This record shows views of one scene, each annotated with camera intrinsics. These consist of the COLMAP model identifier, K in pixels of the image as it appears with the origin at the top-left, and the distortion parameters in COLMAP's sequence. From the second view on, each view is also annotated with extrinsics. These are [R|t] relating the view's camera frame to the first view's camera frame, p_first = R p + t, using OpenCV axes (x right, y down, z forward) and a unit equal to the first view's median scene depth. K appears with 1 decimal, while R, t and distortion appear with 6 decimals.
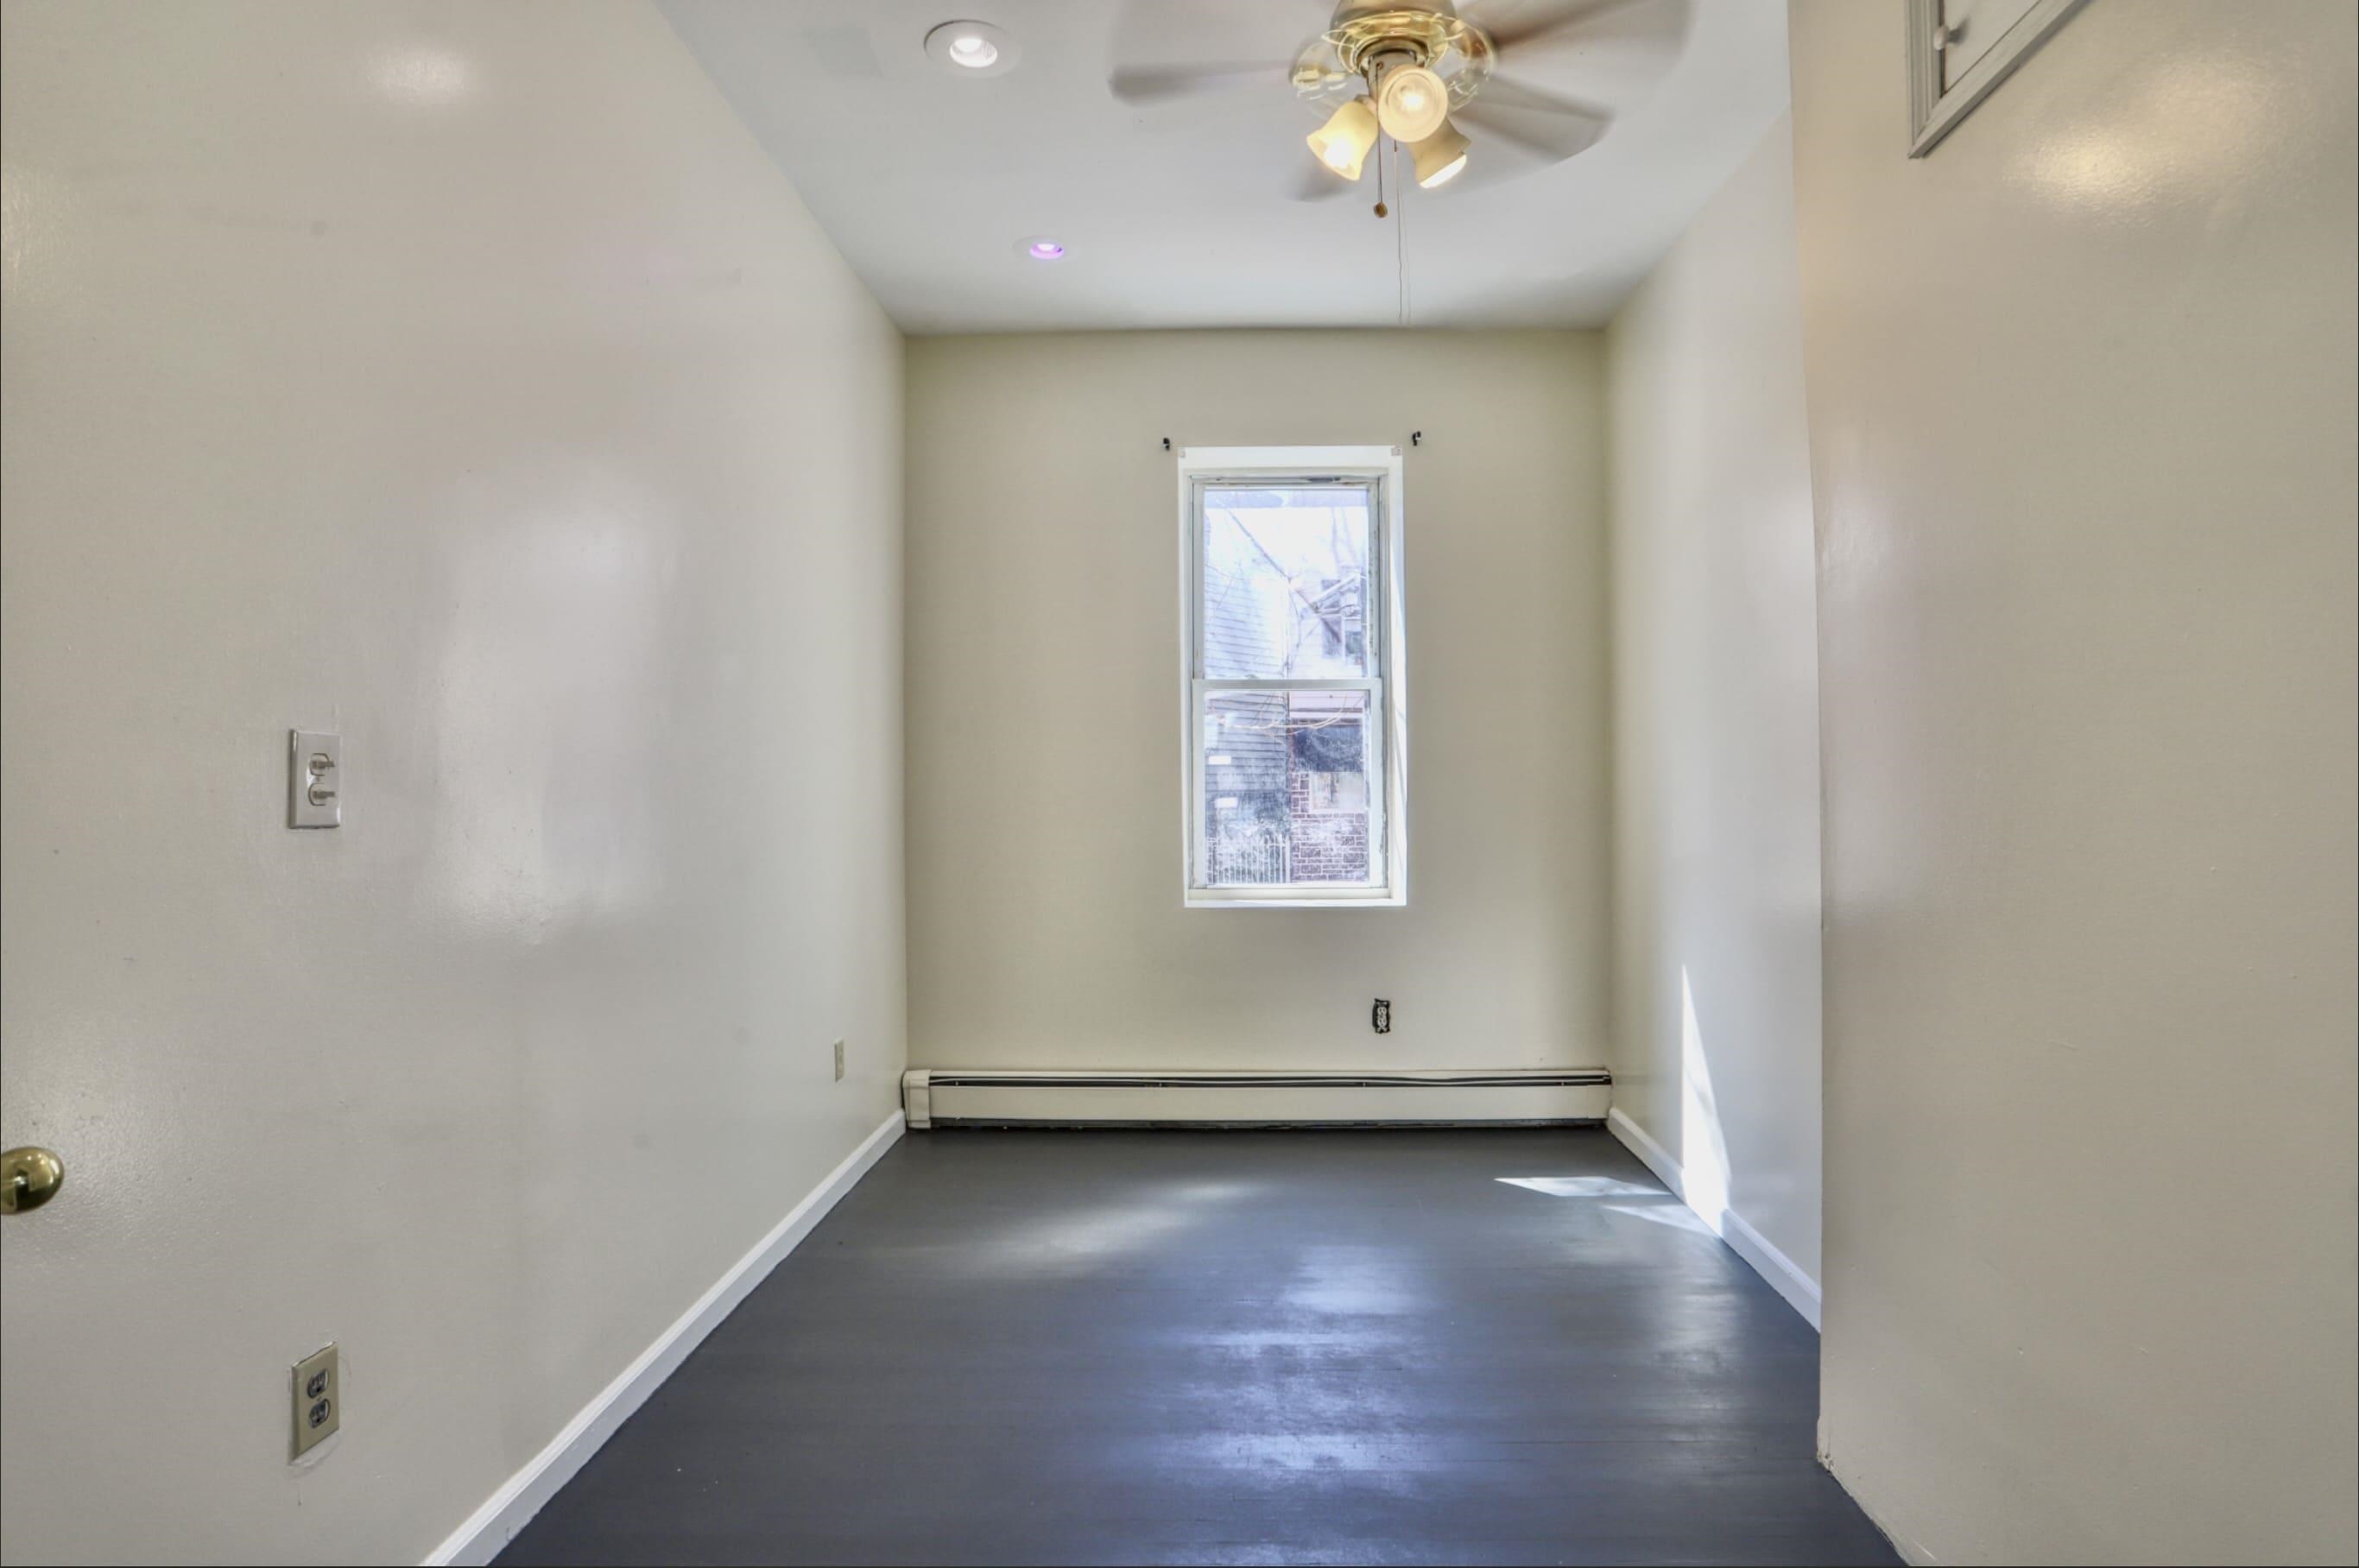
lens RADIAL K [[1199.2, 0, 1202.3], [0, 1199.2, 790.1], [0, 0, 1]] dist [-0.048333, 0.007417]
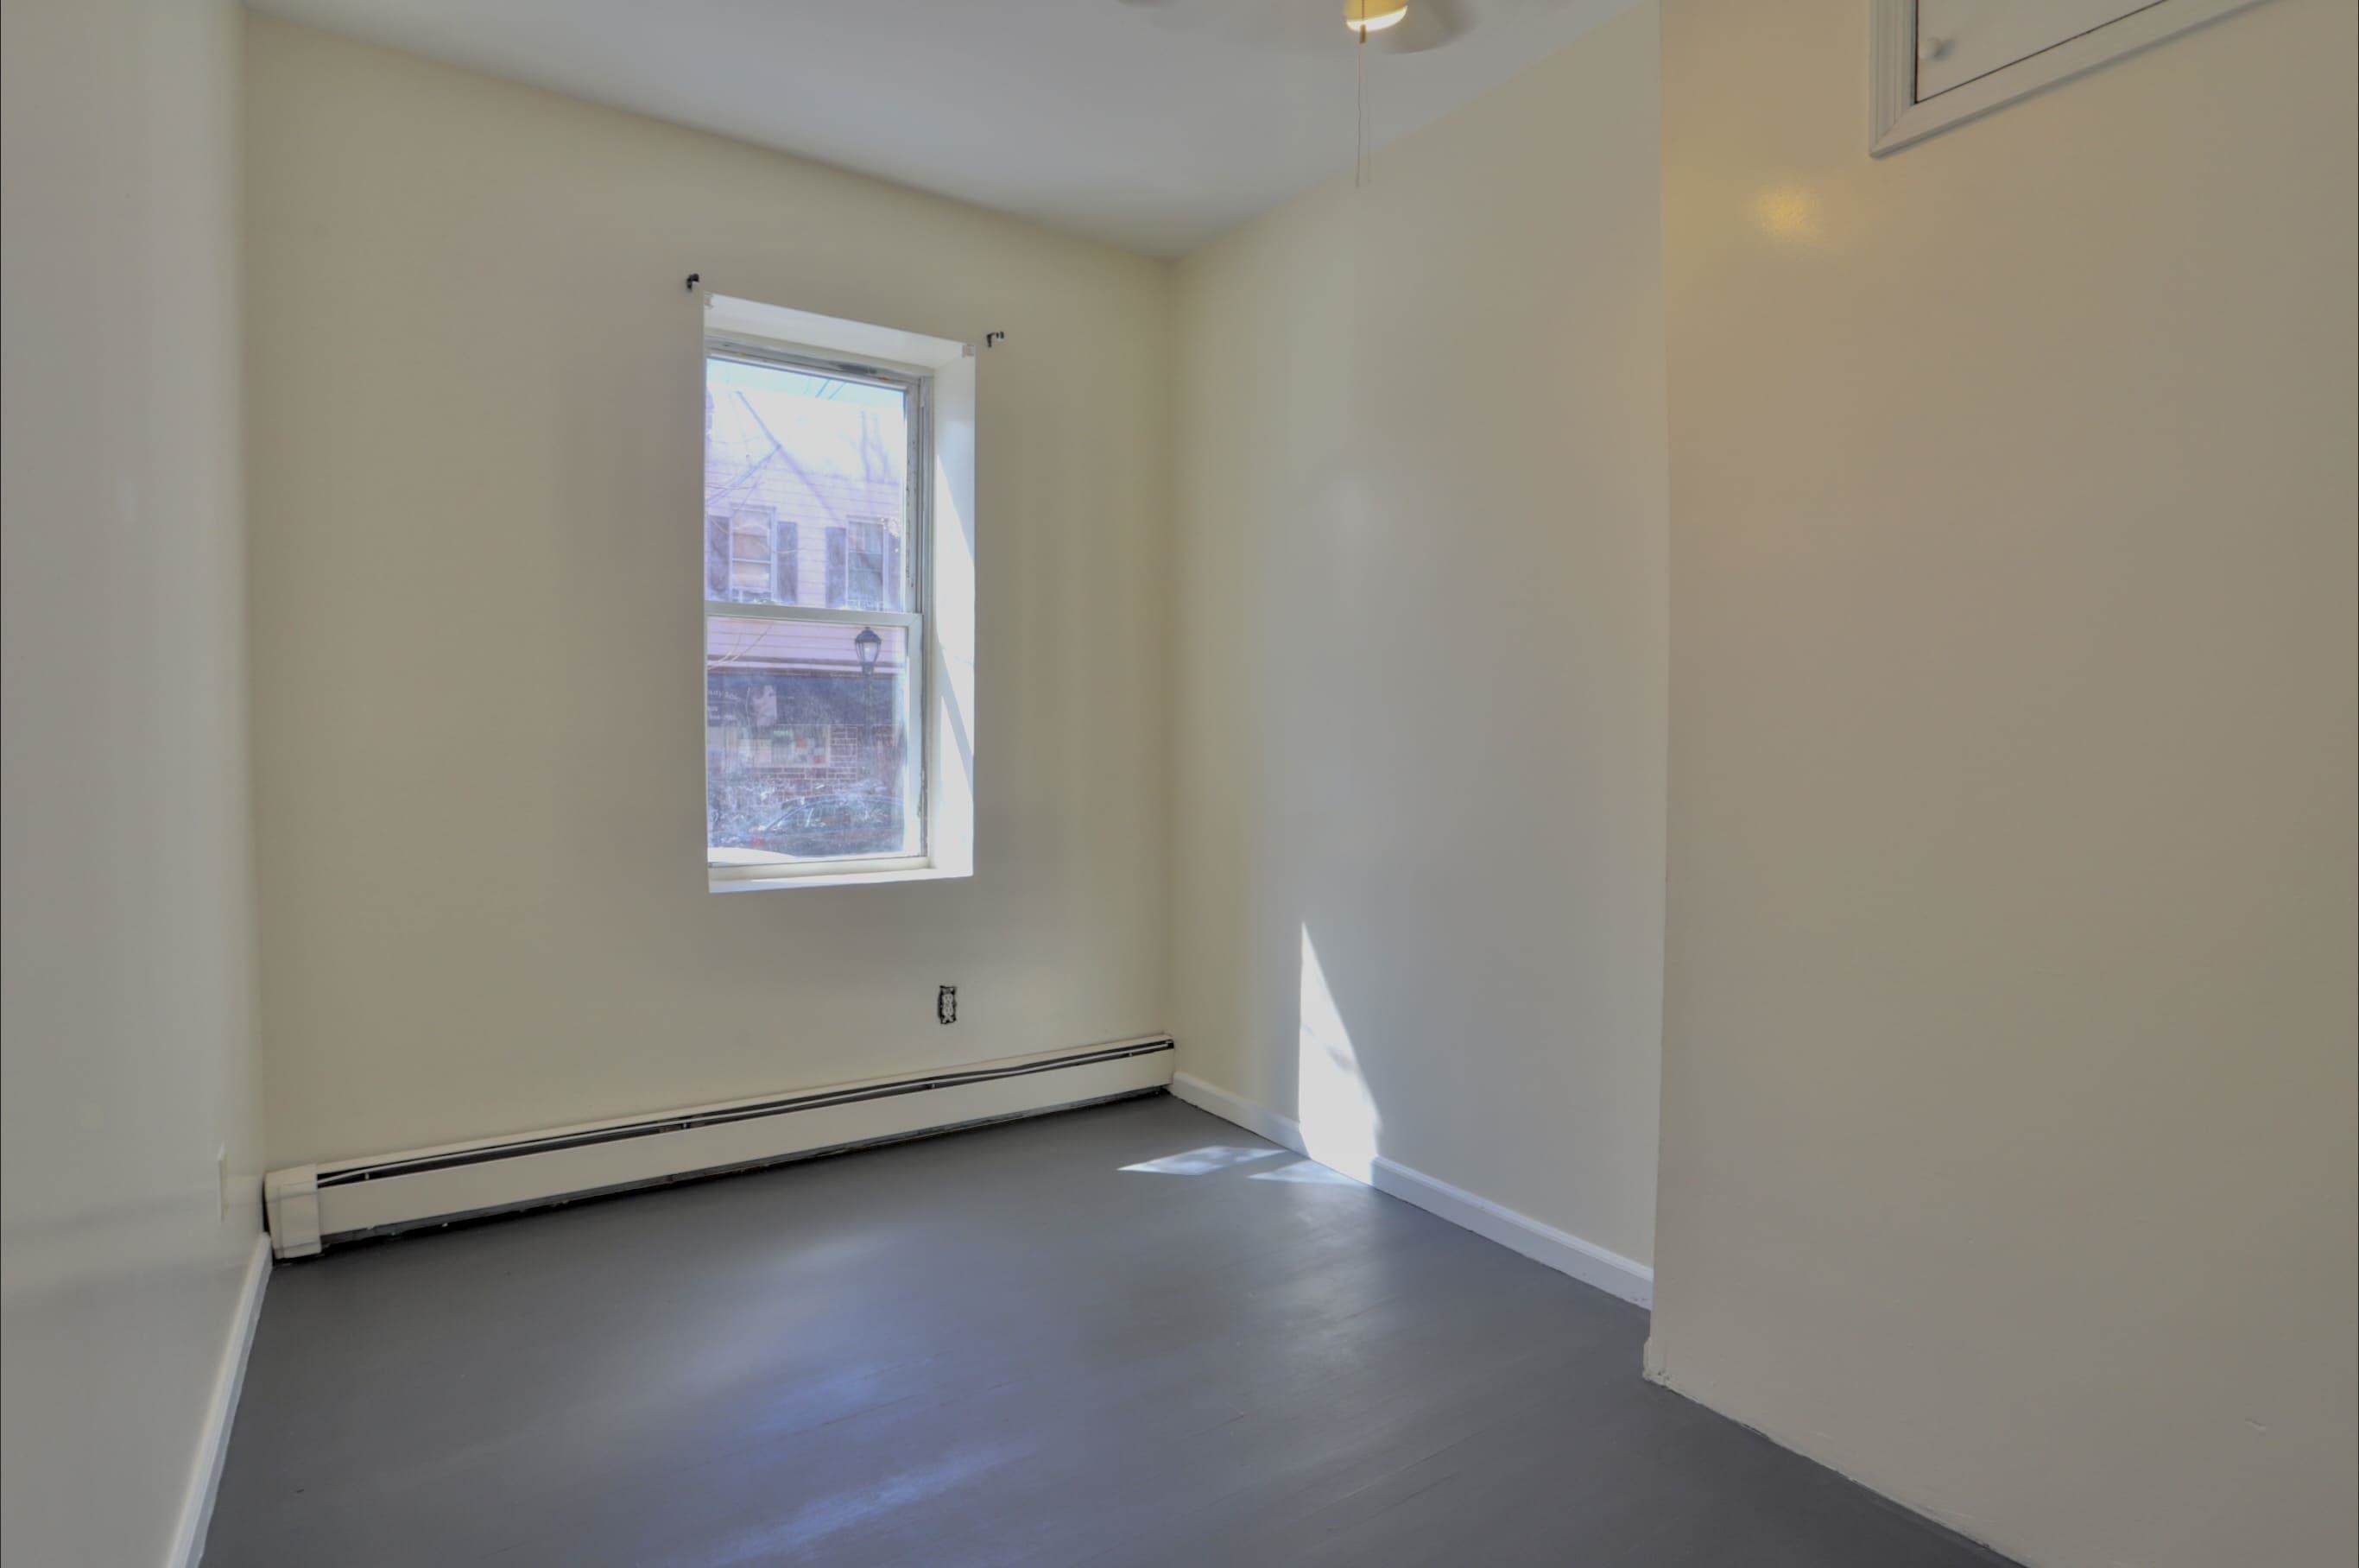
lens RADIAL K [[1199.2, 0, 1174.3], [0, 1199.2, 780.5], [0, 0, 1]] dist [-0.048333, 0.007417]
pose [[0.803918, -0.009307, 0.594667, -0.229588], [-0.007379, 0.999644, 0.025622, 0.003428], [-0.594694, -0.024986, 0.803564, 0.211263]]
